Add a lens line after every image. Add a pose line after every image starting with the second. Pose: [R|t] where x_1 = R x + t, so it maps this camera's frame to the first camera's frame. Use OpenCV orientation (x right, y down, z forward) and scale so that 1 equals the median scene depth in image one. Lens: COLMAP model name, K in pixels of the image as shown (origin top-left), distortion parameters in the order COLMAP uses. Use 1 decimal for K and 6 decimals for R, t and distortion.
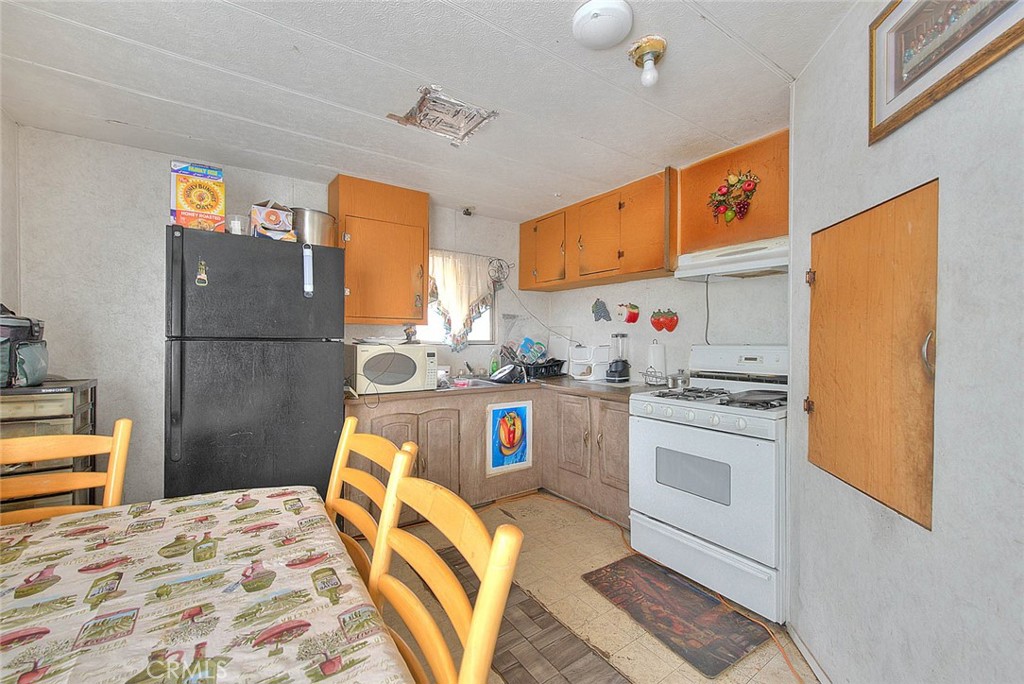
lens RADIAL K [[412.8, 0, 512.8], [0, 412.8, 333.0], [0, 0, 1]] dist [0.002465, -0.003905]
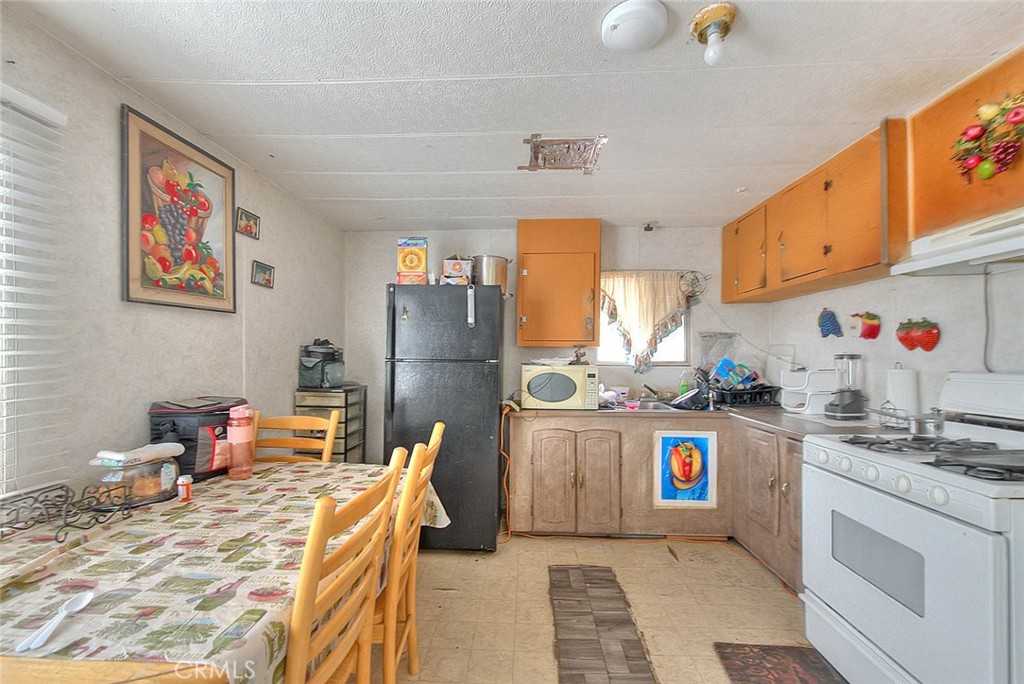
lens RADIAL K [[420.3, 0, 512.0], [0, 420.3, 342.0], [0, 0, 1]] dist [-0.001686, -0.000493]
pose [[0.794164, -0.020380, -0.607361, 0.264113], [0.007497, 0.999690, -0.023742, -0.007316], [0.607657, 0.014302, 0.794071, 0.040506]]
